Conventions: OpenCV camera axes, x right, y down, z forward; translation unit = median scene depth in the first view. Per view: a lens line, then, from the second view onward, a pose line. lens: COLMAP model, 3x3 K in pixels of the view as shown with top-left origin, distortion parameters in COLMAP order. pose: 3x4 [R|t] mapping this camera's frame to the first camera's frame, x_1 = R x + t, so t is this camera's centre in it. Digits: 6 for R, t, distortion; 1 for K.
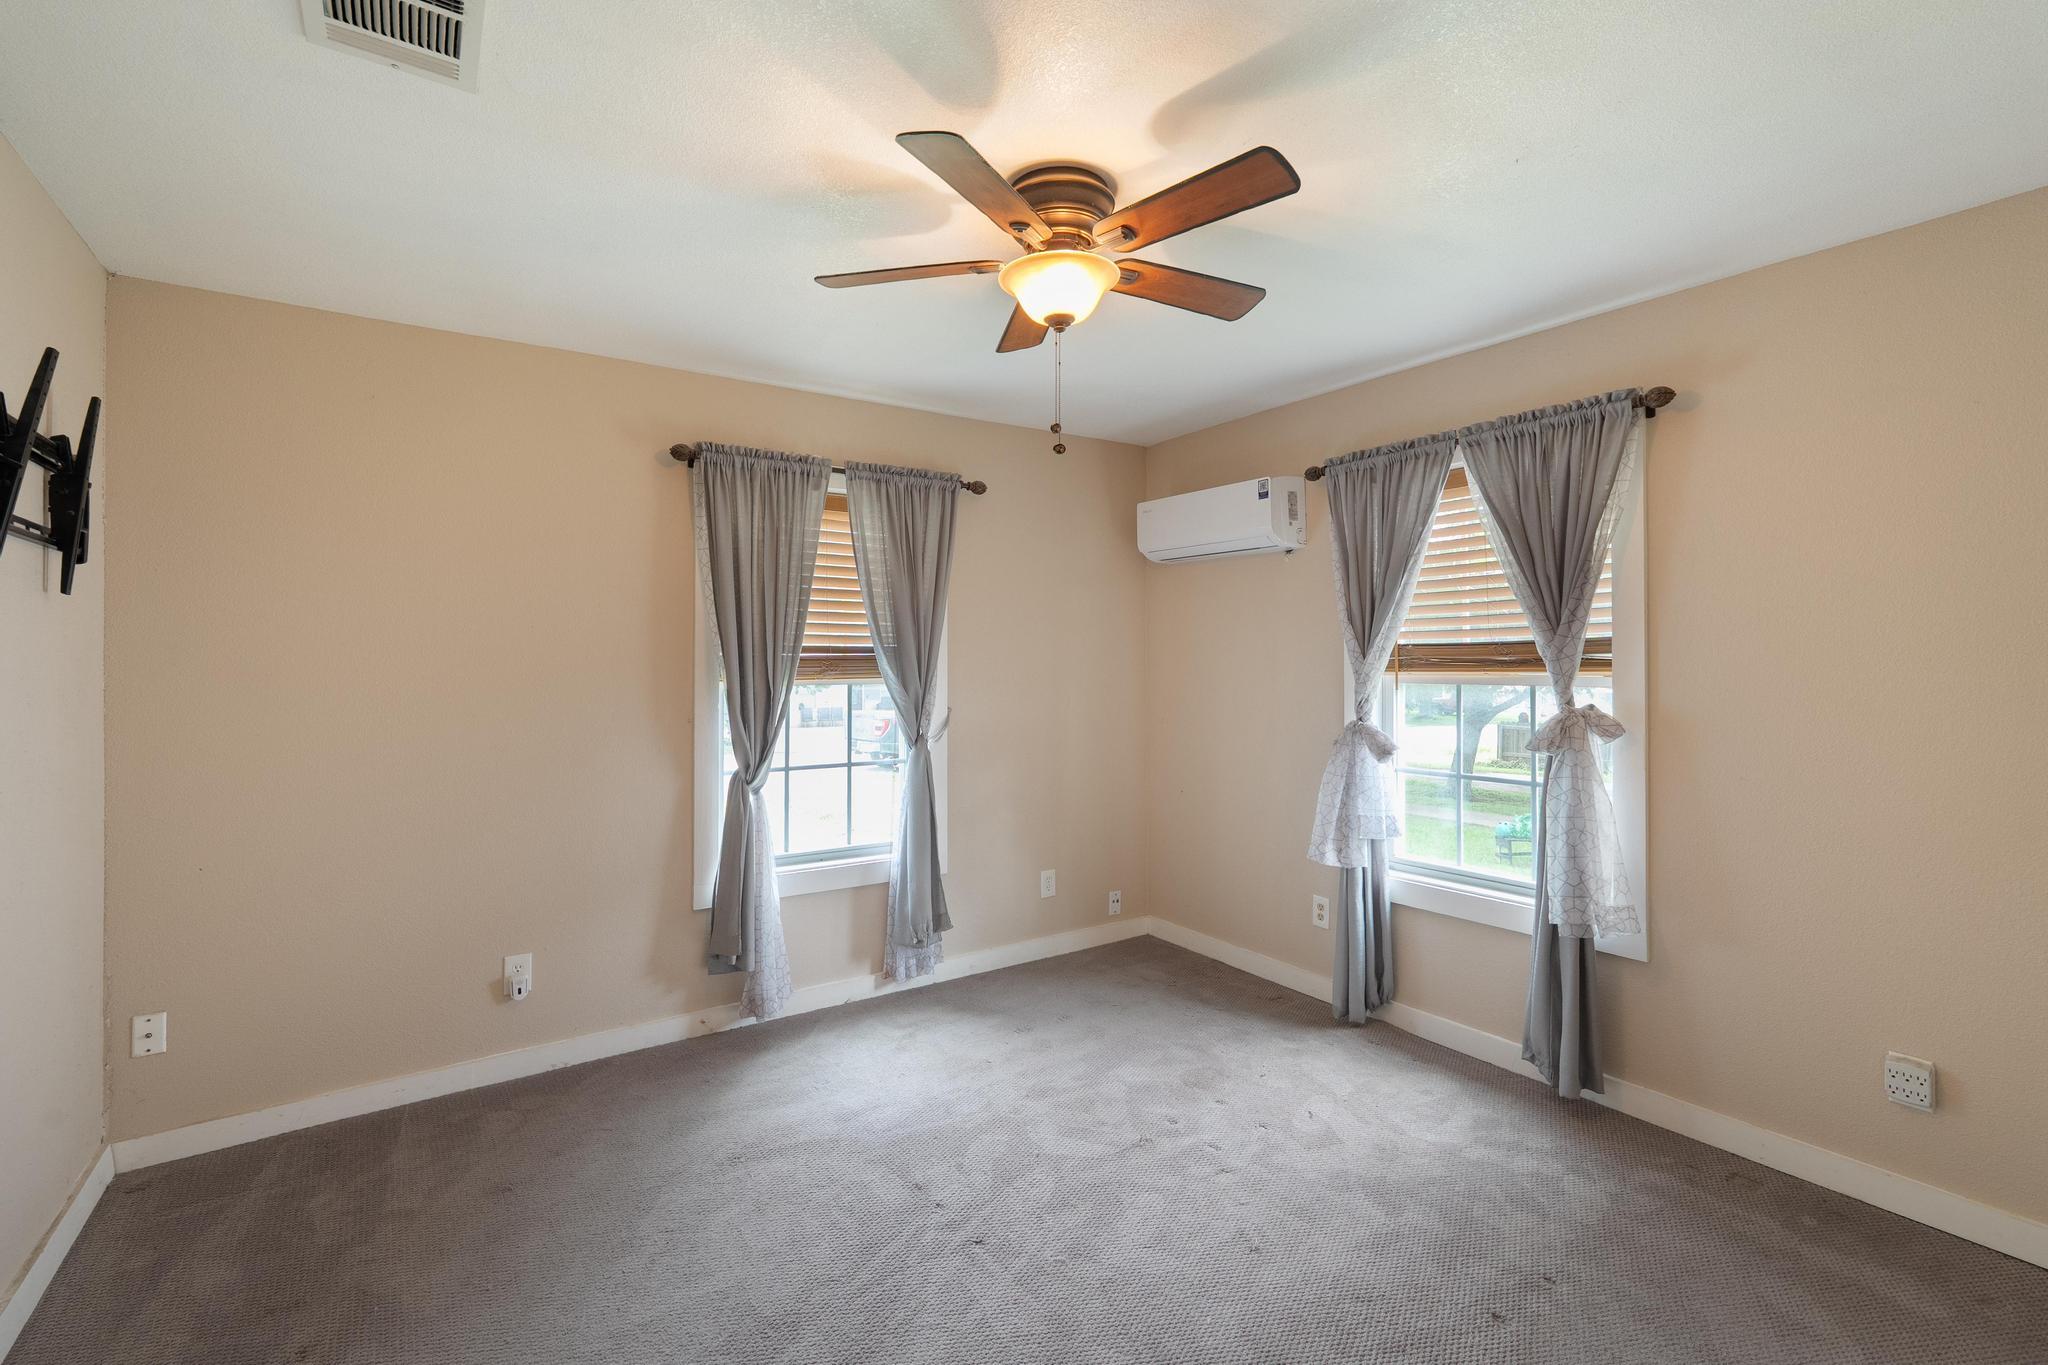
lens RADIAL K [[905.7, 0, 1022.7], [0, 905.7, 675.3], [0, 0, 1]] dist [-0.000173, 0.000846]
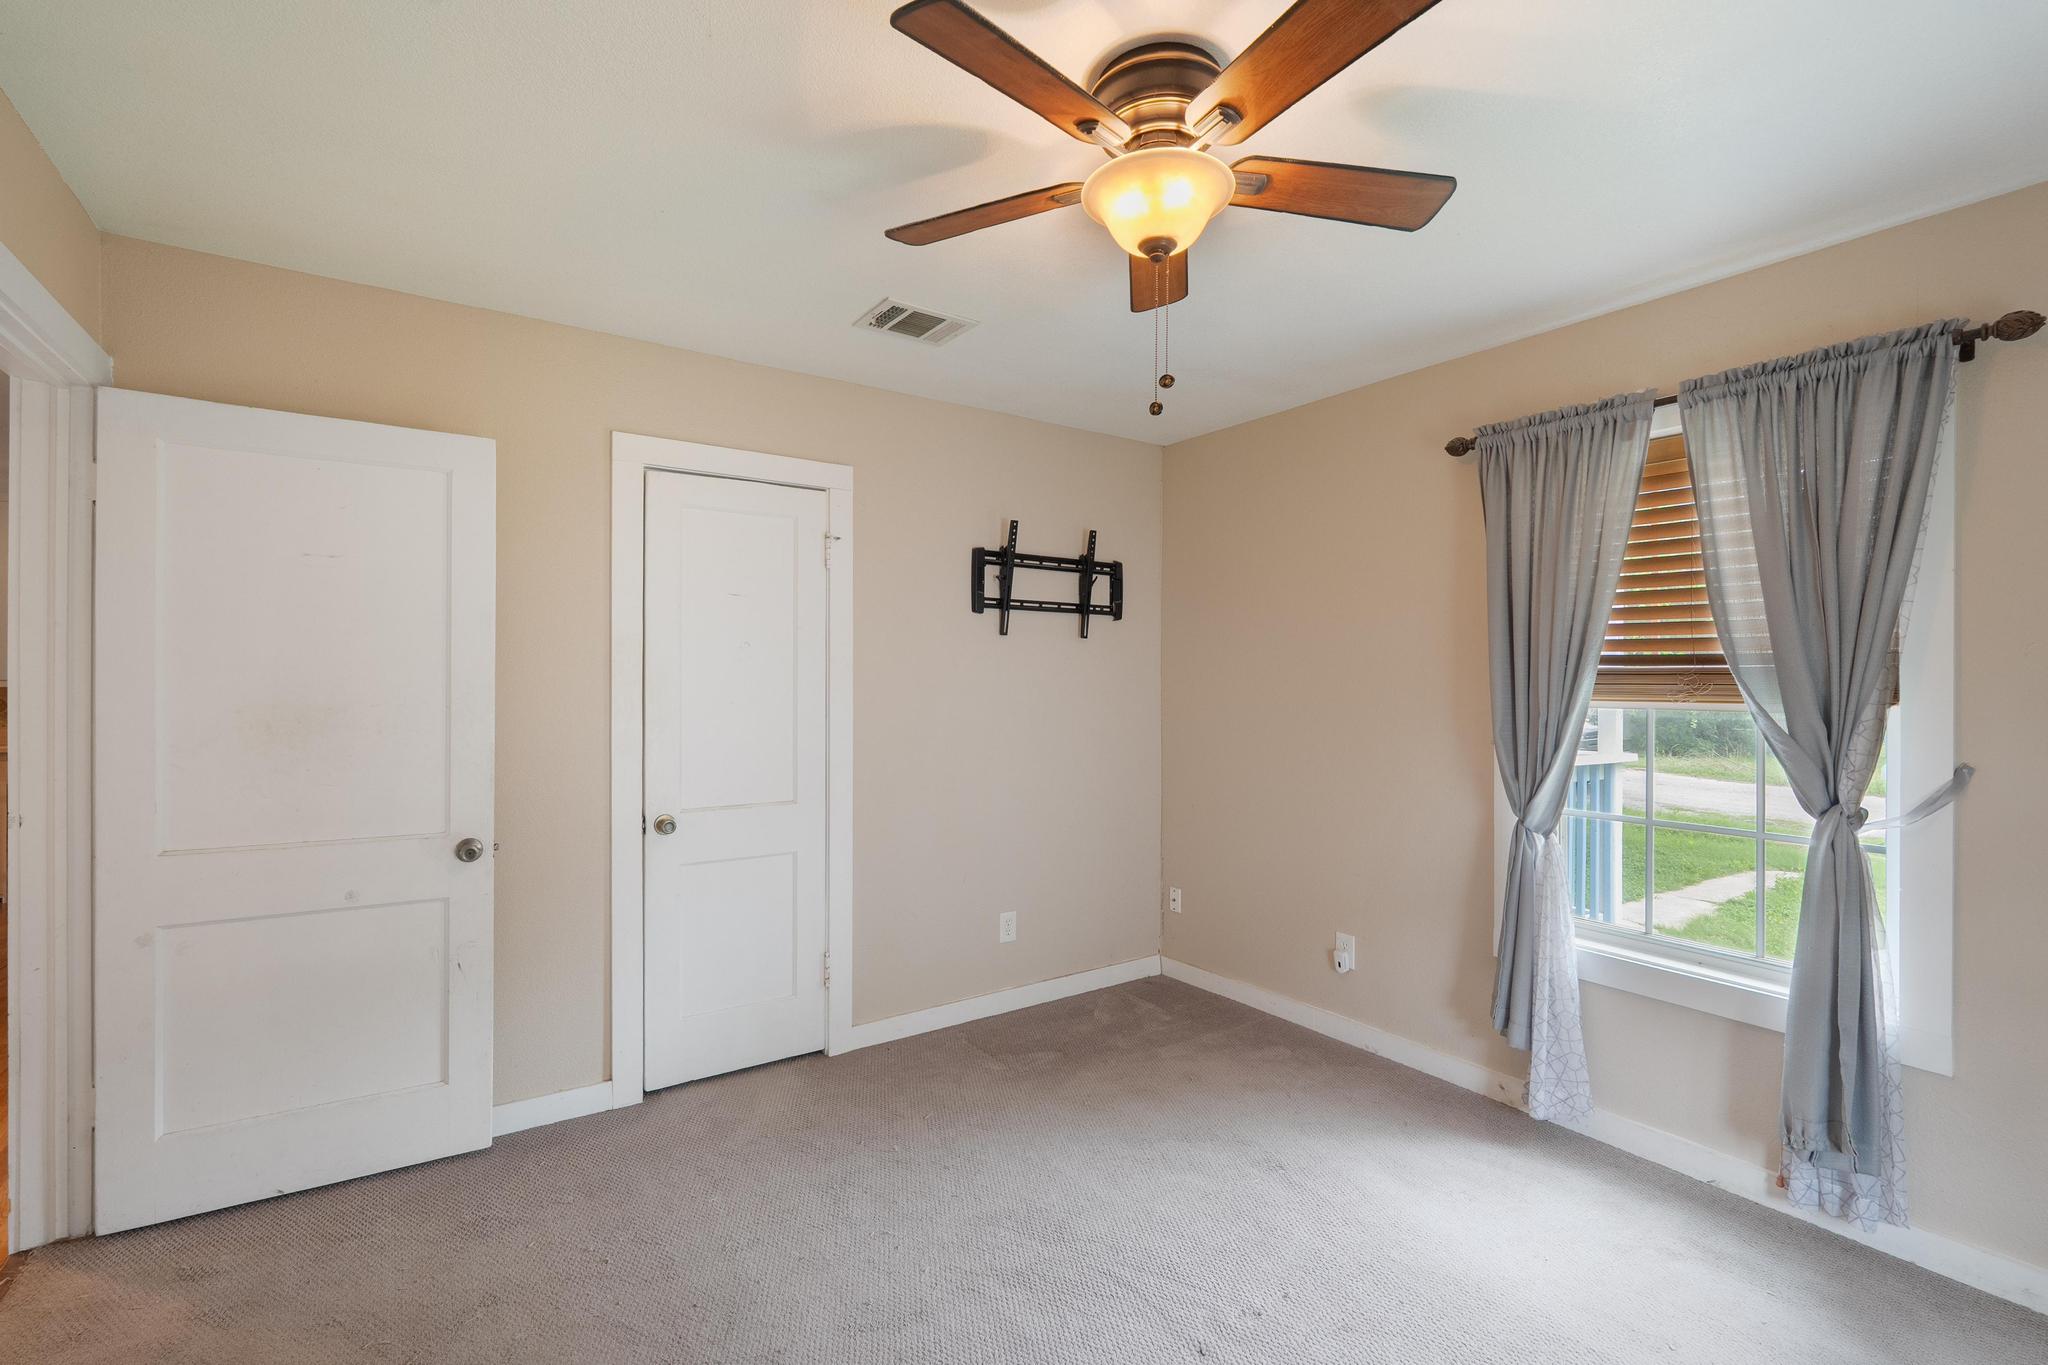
lens RADIAL K [[905.7, 0, 1022.7], [0, 905.7, 675.3], [0, 0, 1]] dist [-0.000173, 0.000846]
pose [[0.002646, -0.001484, -0.999995, 0.532242], [-0.015383, 0.999881, -0.001525, -0.006149], [0.999878, 0.015387, 0.002623, 0.541575]]
